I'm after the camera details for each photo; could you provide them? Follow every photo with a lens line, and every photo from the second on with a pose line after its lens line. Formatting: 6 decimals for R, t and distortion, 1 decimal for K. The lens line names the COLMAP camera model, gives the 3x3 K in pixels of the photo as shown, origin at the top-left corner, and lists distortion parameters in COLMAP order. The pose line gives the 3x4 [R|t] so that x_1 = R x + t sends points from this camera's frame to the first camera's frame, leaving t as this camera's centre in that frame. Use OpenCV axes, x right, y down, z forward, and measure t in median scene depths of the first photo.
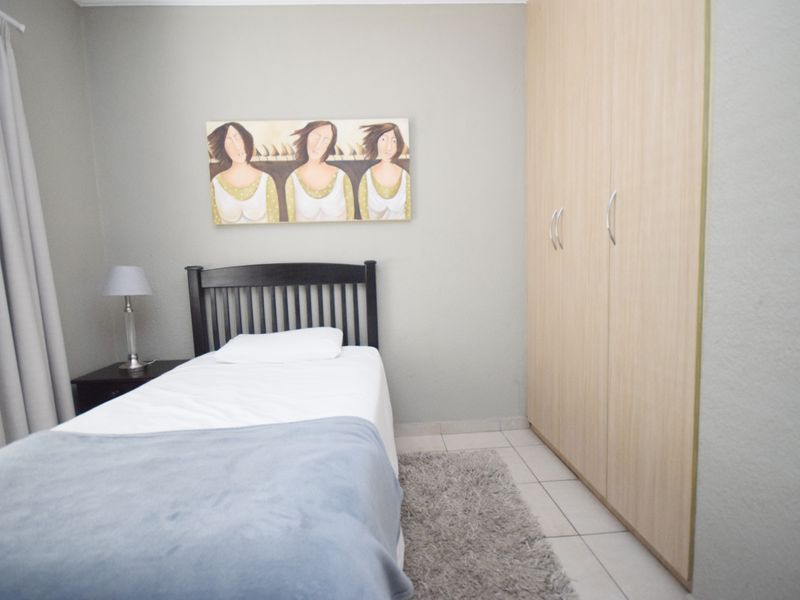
lens RADIAL K [[392.8, 0, 365.9], [0, 392.8, 304.3], [0, 0, 1]] dist [0.005130, -0.007739]
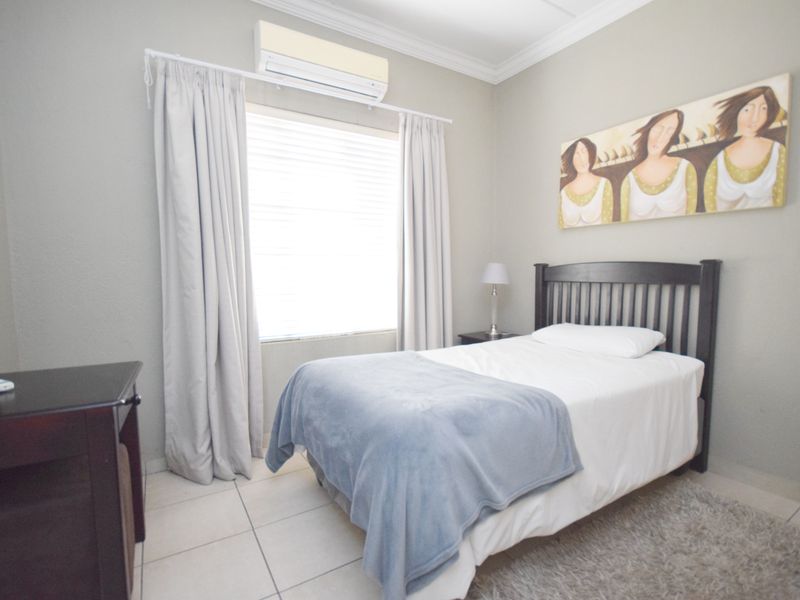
lens RADIAL K [[392.8, 0, 401.9], [0, 392.8, 305.4], [0, 0, 1]] dist [0.005130, -0.007739]
pose [[0.493899, 0.104591, -0.863206, 0.434767], [-0.089371, 0.993588, 0.069254, -0.012200], [0.864914, 0.042941, 0.500079, -0.001509]]
